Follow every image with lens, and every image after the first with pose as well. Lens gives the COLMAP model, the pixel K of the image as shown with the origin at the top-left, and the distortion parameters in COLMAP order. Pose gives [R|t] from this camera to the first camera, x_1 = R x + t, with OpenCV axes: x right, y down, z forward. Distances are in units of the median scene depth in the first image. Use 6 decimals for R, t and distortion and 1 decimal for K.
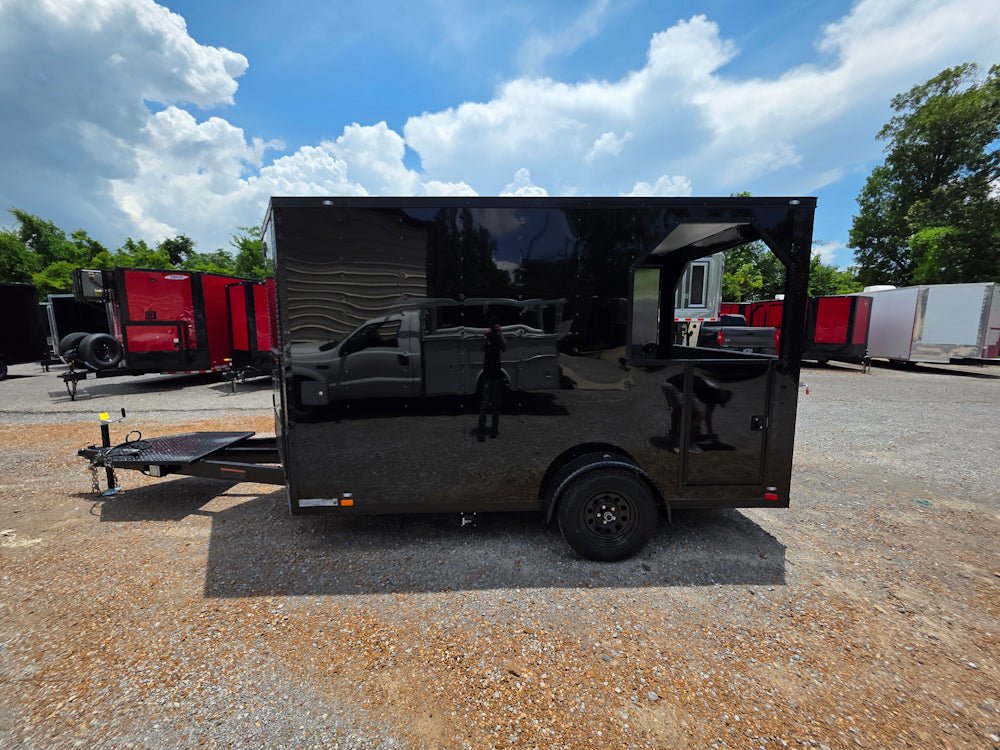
lens RADIAL K [[400.1, 0, 506.4], [0, 400.1, 377.8], [0, 0, 1]] dist [-0.000431, 0.000537]
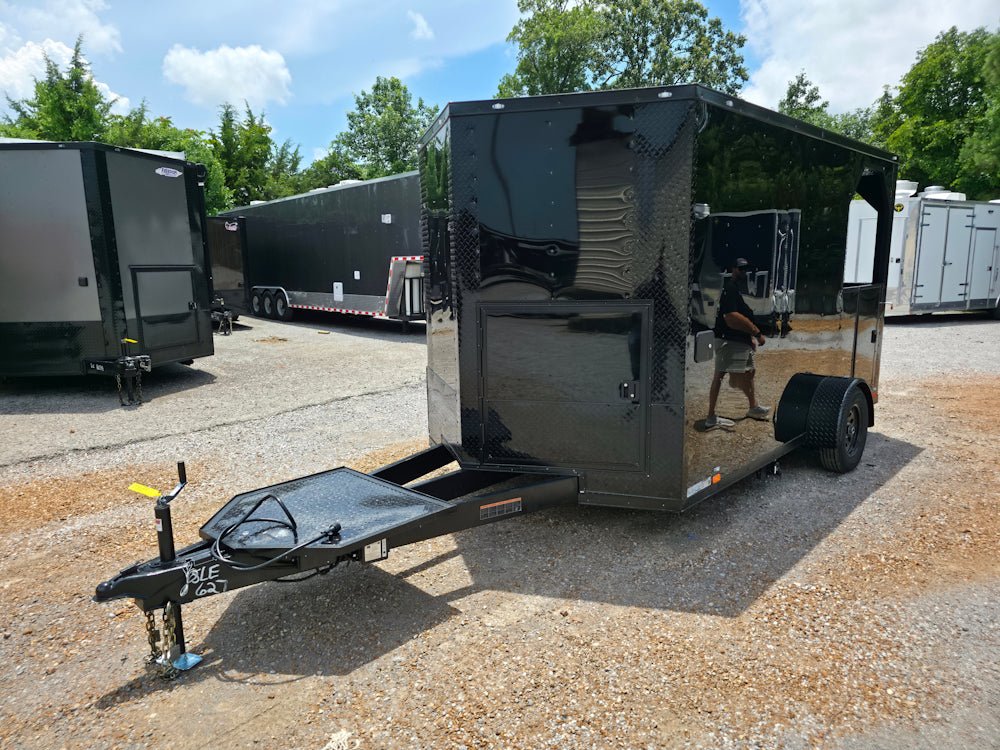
lens RADIAL K [[655.6, 0, 495.9], [0, 655.6, 373.6], [0, 0, 1]] dist [0.043840, -0.035018]
pose [[0.713399, -0.131179, 0.688371, -1.417206], [0.114187, 0.990955, 0.070501, -0.031861], [-0.691392, 0.028308, 0.721925, 0.304261]]
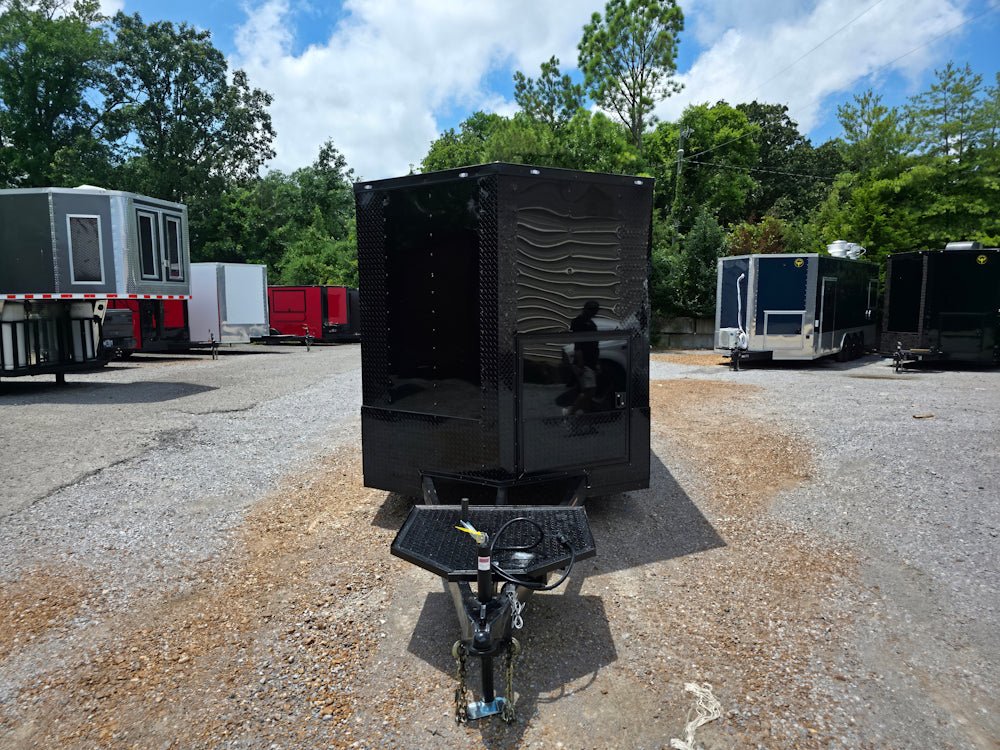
lens RADIAL K [[659.4, 0, 500.0], [0, 659.4, 375.0], [0, 0, 1]] dist [0.037405, -0.030589]
pose [[0.072132, -0.110016, 0.991309, -1.906180], [0.143896, 0.984648, 0.098807, -0.124266], [-0.986960, 0.135519, 0.086855, 1.051834]]
